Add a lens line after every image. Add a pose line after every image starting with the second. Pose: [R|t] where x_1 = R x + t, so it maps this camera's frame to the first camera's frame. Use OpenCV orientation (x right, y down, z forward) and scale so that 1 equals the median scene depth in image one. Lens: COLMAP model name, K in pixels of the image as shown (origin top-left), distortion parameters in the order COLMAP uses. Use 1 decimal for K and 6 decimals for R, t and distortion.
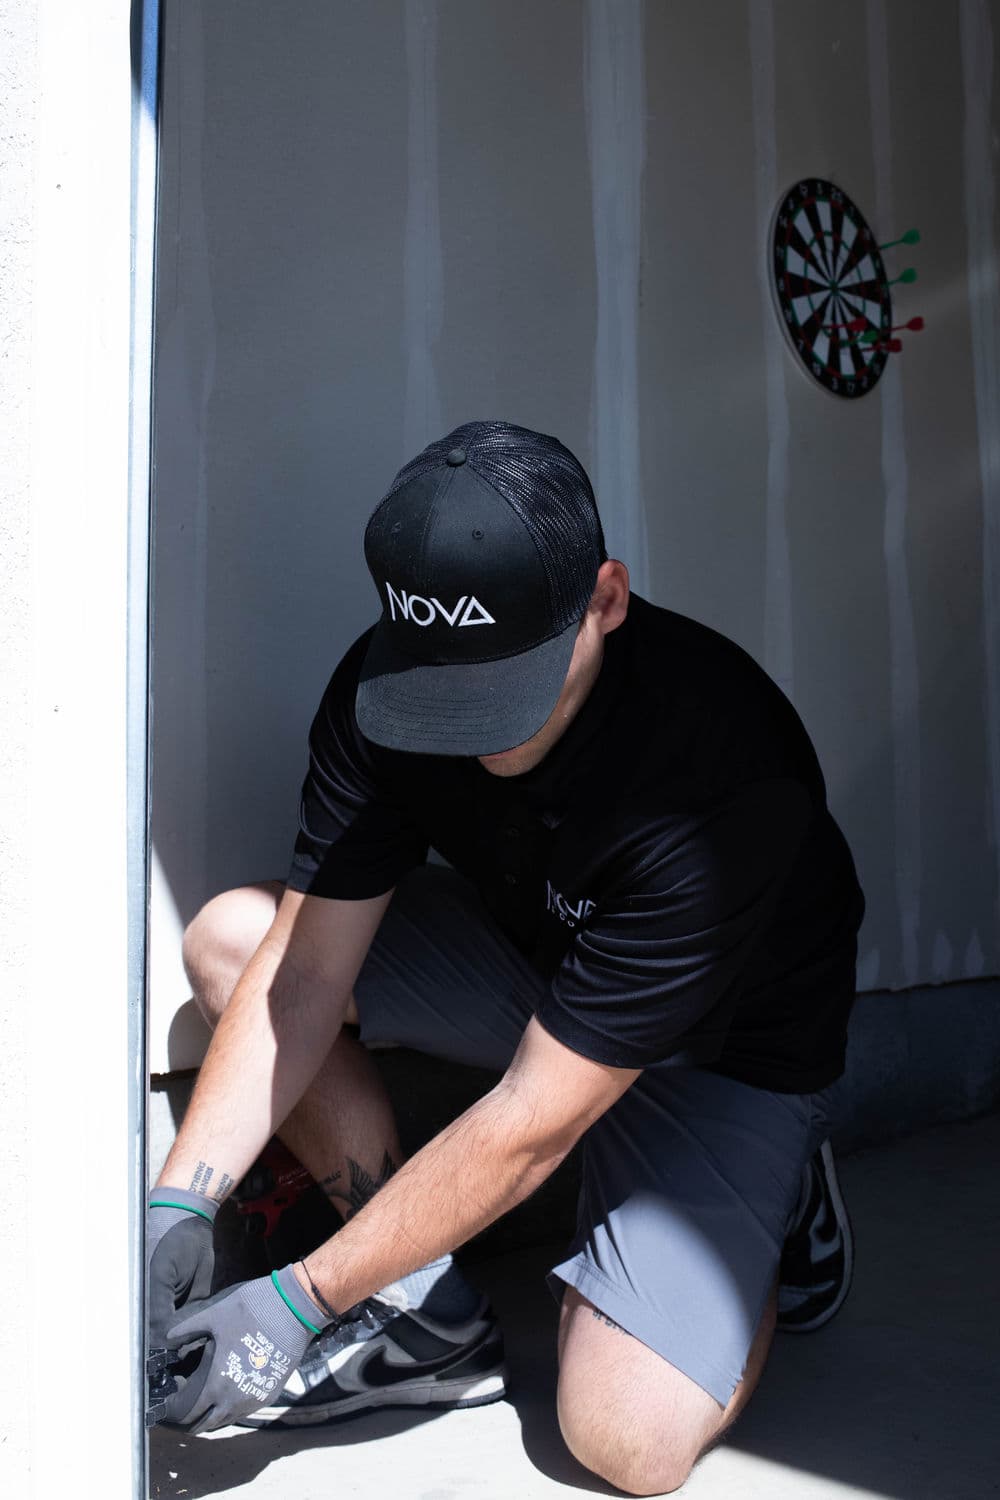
lens RADIAL K [[1532.8, 0, 500.5], [0, 1532.8, 720.1], [0, 0, 1]] dist [-0.016950, -0.041167]
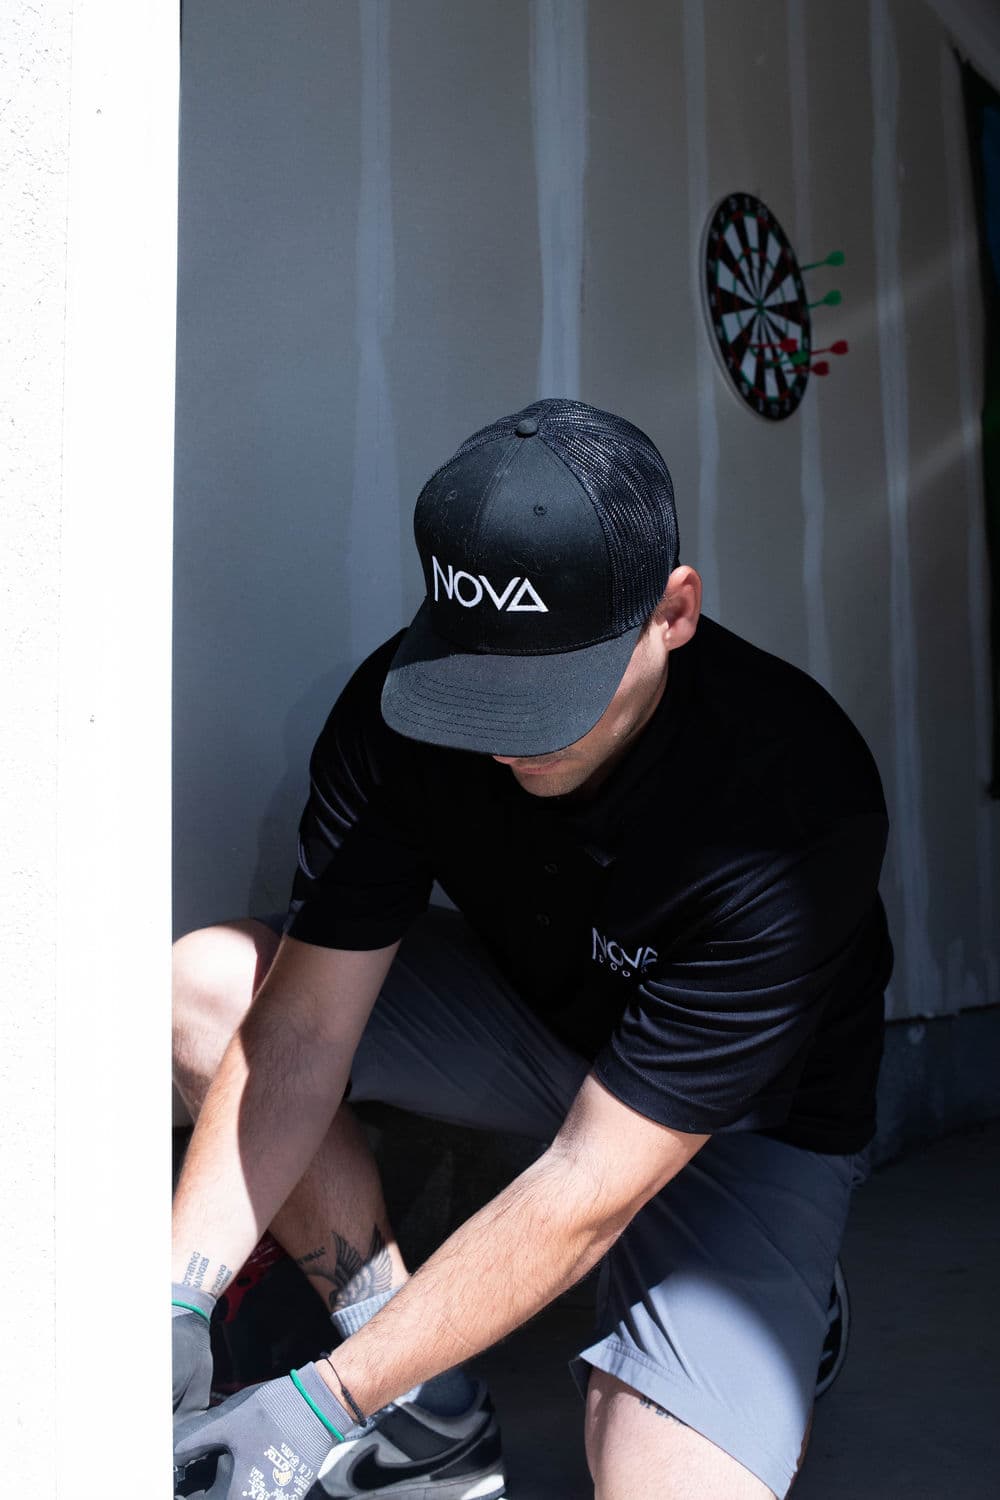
lens RADIAL K [[1552.4, 0, 500.0], [0, 1552.4, 750.0], [0, 0, 1]] dist [-0.041813, -0.015534]
pose [[0.991871, 0.012024, 0.126682, -0.132914], [-0.011863, 0.999928, -0.002021, 0.004611], [-0.126697, 0.000501, 0.991941, 0.099721]]
